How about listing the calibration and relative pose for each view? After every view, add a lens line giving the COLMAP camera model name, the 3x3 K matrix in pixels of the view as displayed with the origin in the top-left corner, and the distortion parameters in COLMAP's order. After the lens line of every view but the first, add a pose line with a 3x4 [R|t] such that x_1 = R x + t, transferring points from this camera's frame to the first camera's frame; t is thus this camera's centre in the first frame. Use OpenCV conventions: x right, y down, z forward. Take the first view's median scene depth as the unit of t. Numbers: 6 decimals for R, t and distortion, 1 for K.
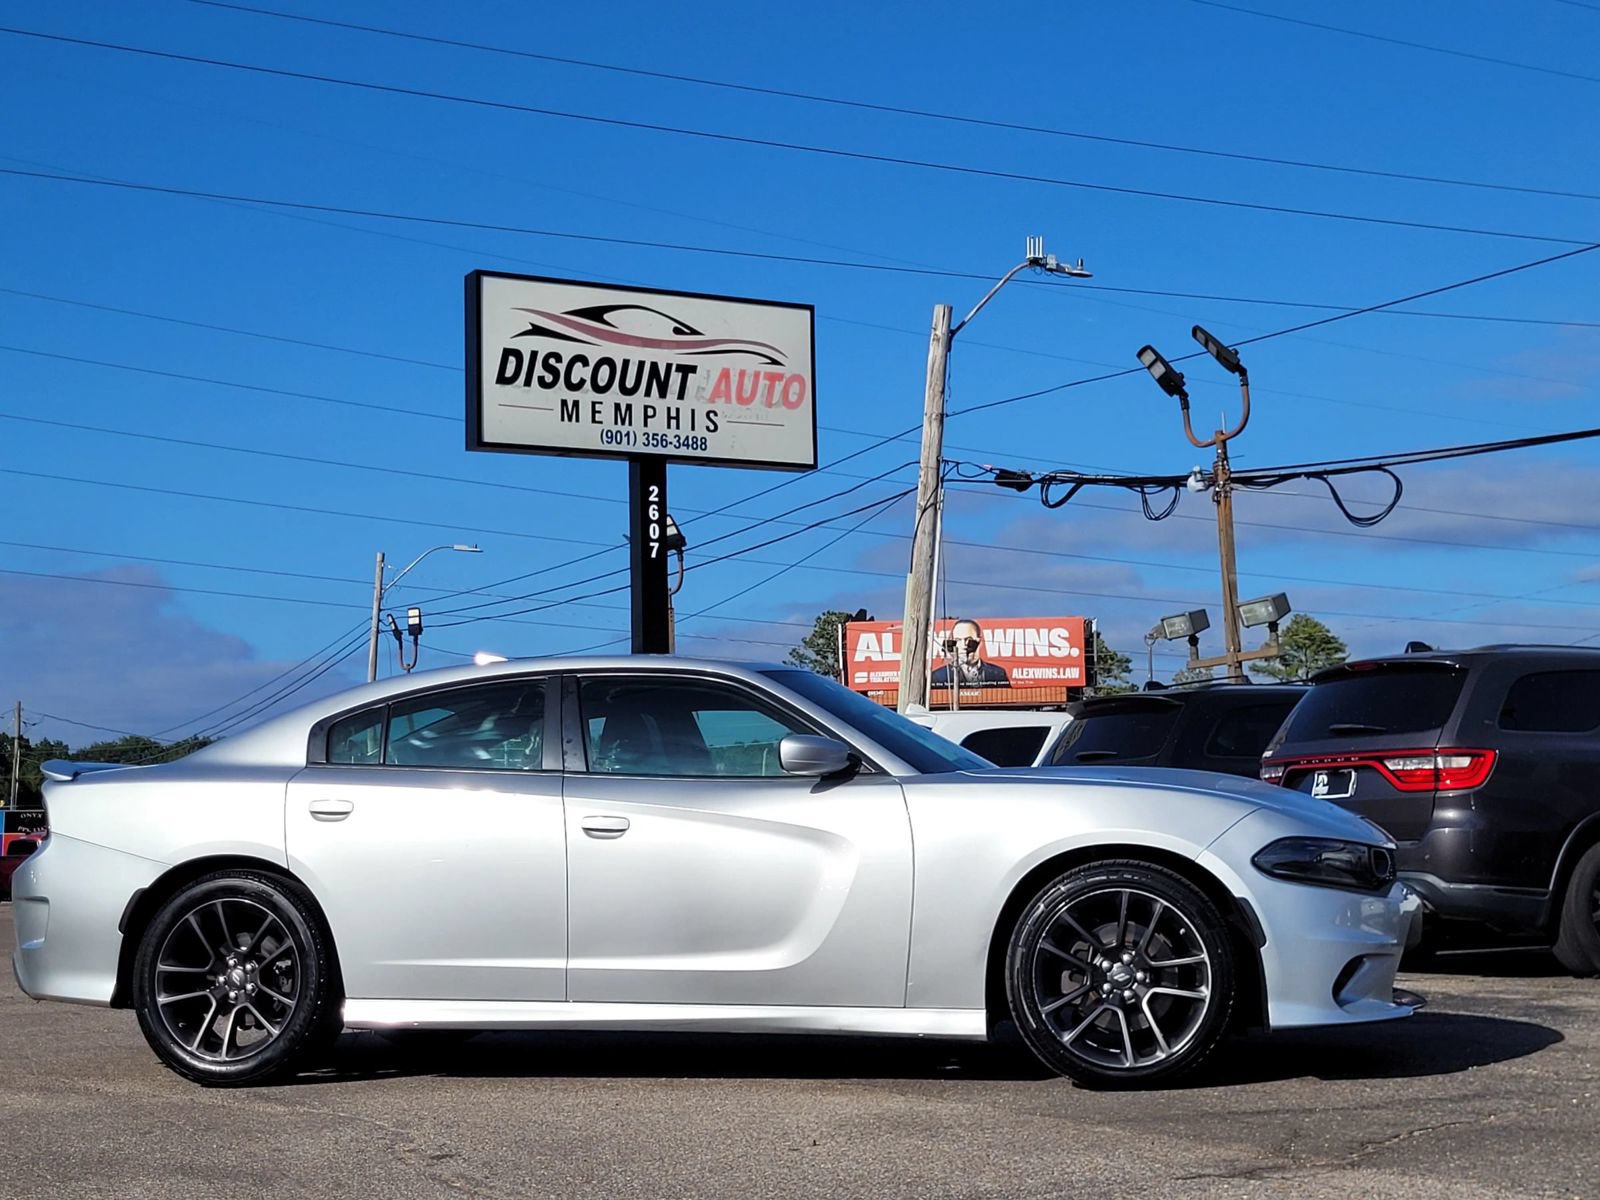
lens RADIAL K [[2330.5, 0, 799.1], [0, 2330.5, 563.4], [0, 0, 1]] dist [0.032718, 0.044114]
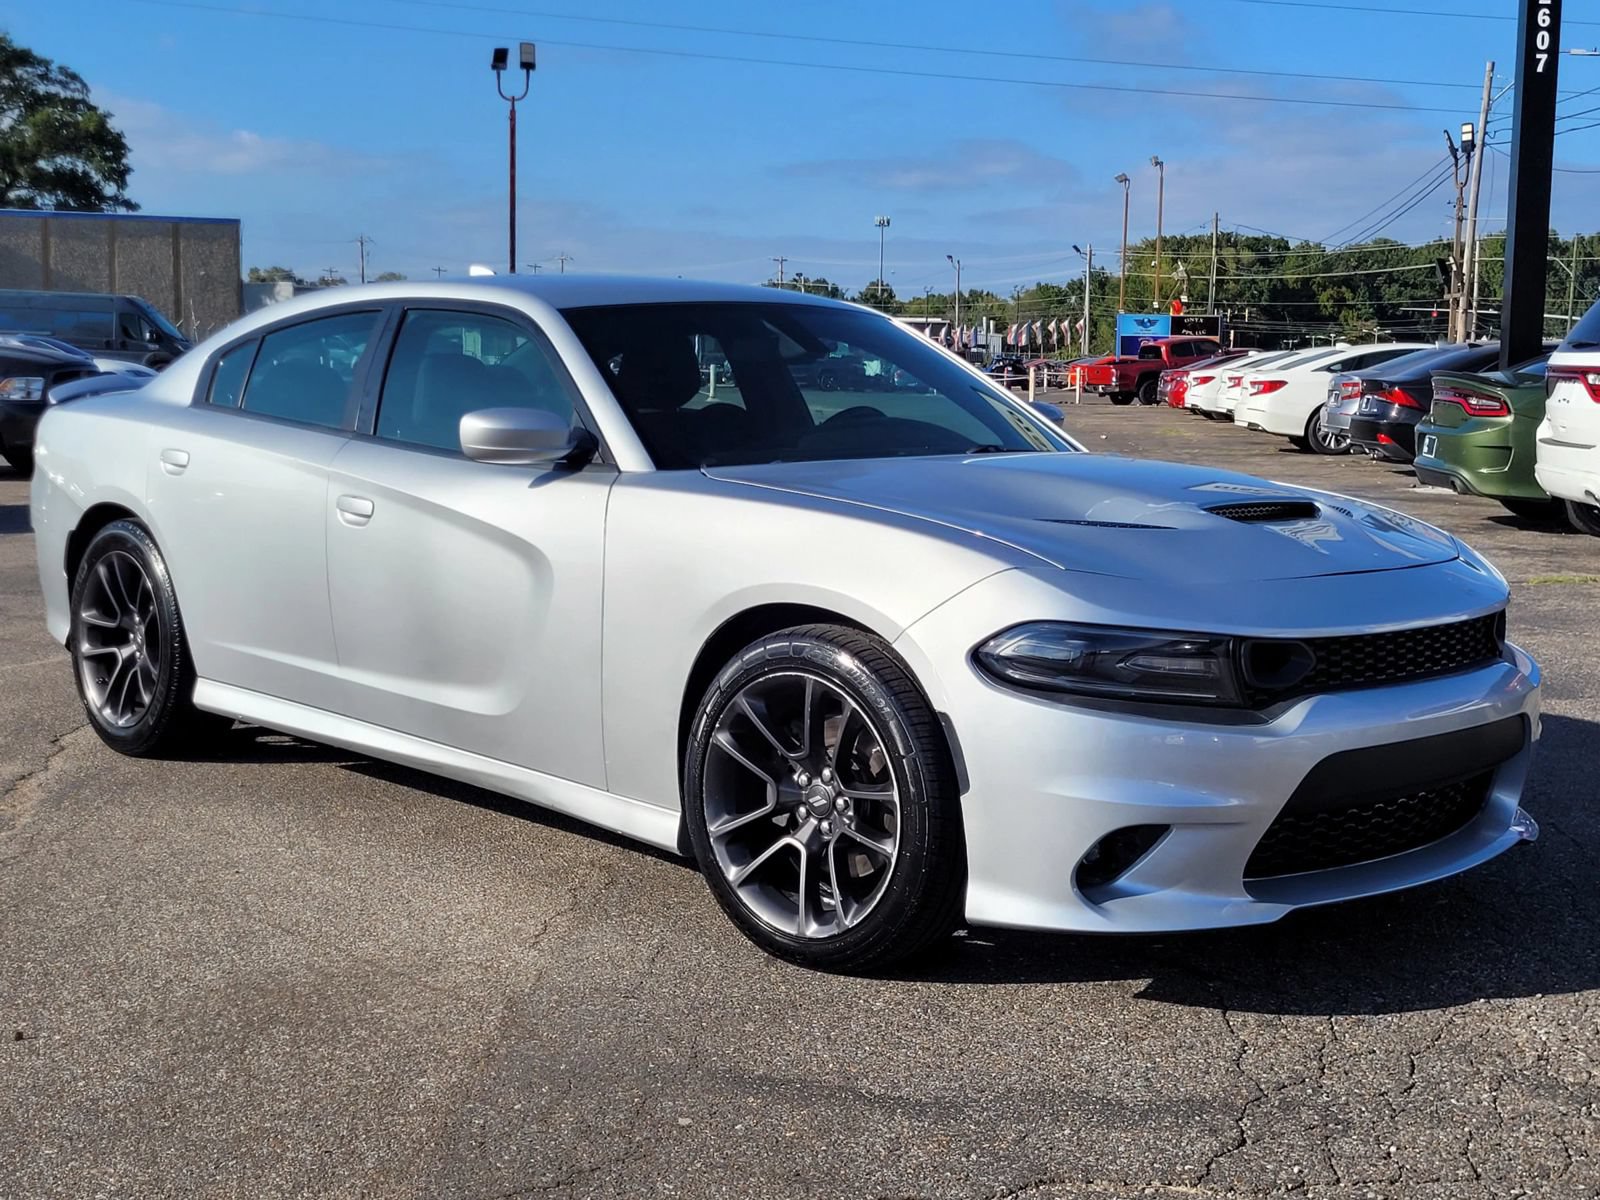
lens RADIAL K [[2095.7, 0, 813.8], [0, 2095.7, 601.8], [0, 0, 1]] dist [0.044255, 0.007084]
pose [[0.847705, 0.091076, -0.522591, 0.141748], [0.039473, 0.971590, 0.233356, -0.005221], [0.528997, -0.218446, 0.820026, 0.168091]]
